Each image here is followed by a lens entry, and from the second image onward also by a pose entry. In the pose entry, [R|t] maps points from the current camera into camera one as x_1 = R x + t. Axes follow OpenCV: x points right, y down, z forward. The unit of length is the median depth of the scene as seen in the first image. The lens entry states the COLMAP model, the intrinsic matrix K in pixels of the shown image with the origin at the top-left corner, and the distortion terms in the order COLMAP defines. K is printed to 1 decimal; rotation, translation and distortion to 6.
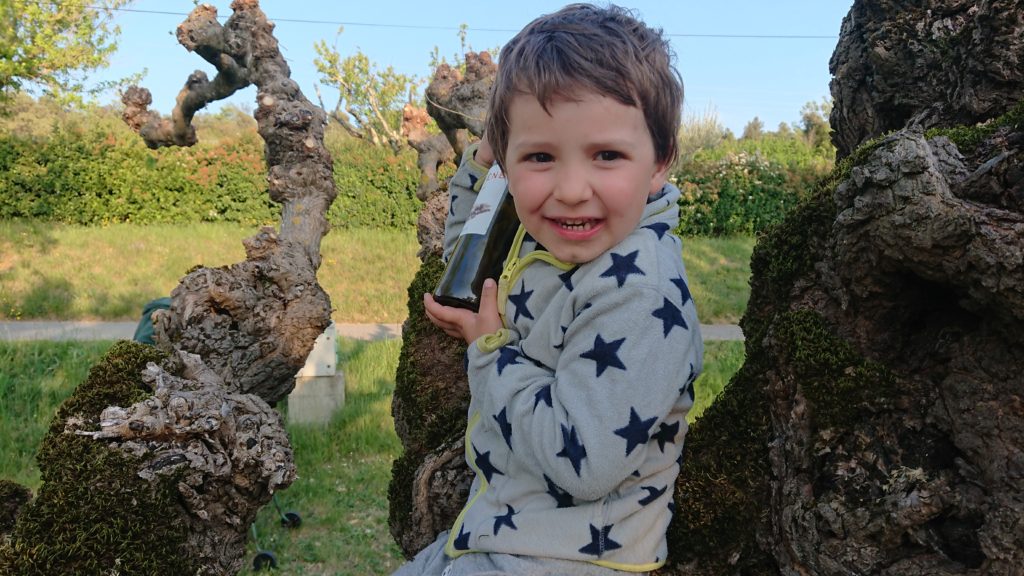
lens RADIAL K [[722.8, 0, 516.9], [0, 722.8, 292.0], [0, 0, 1]] dist [-0.003889, 0.009676]
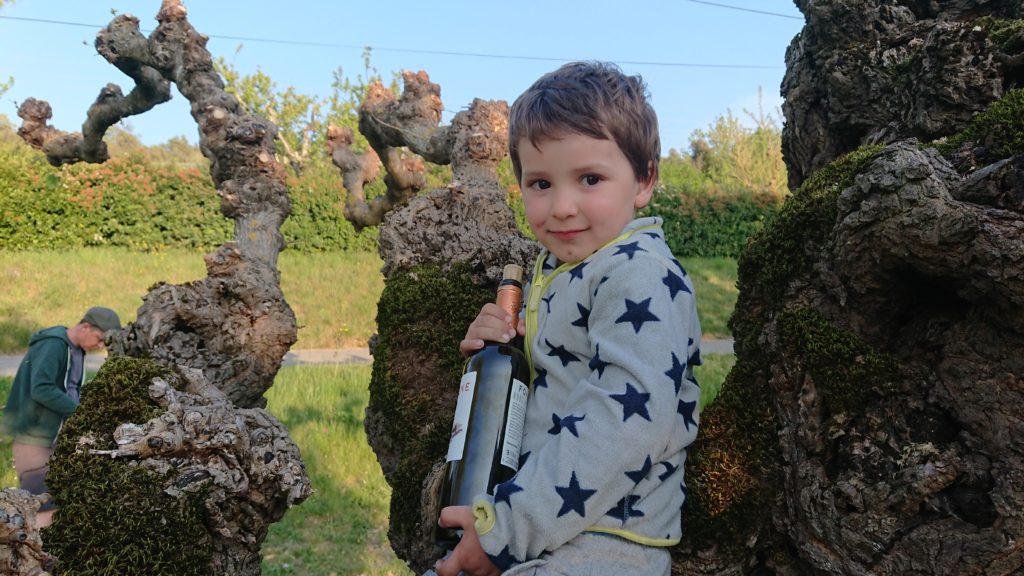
lens RADIAL K [[730.1, 0, 490.8], [0, 730.1, 297.0], [0, 0, 1]] dist [-0.002317, 0.002228]
pose [[0.989864, -0.016752, 0.141025, -0.150341], [0.021155, 0.999333, -0.029781, 0.021429], [-0.140432, 0.032463, 0.989558, -0.014654]]
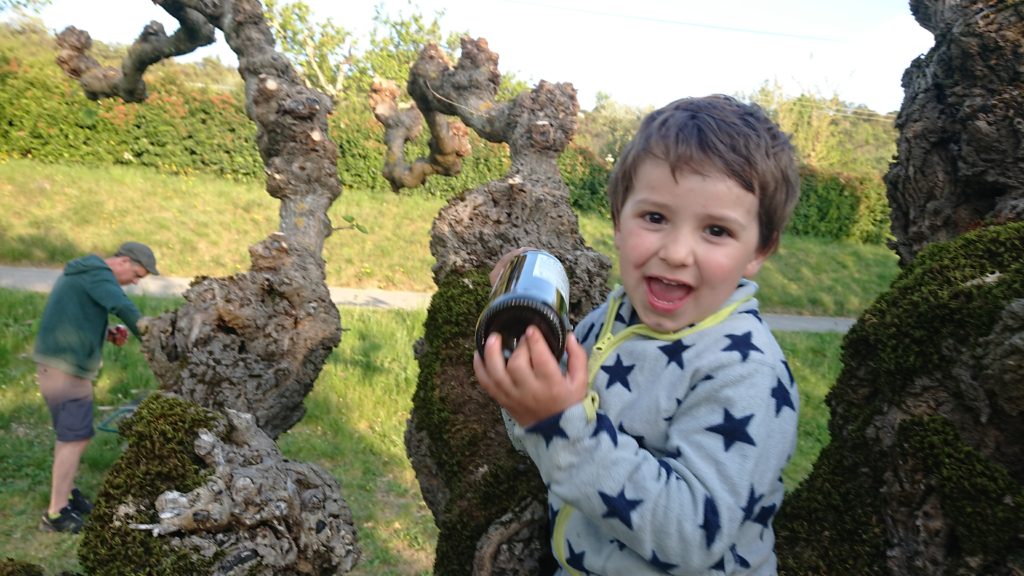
lens RADIAL K [[707.0, 0, 473.9], [0, 707.0, 266.3], [0, 0, 1]] dist [-0.003953, 0.008663]
pose [[0.991322, 0.061278, 0.116301, -0.219031], [-0.067140, 0.996628, 0.047171, -0.116657], [-0.113018, -0.054570, 0.992093, 0.101616]]
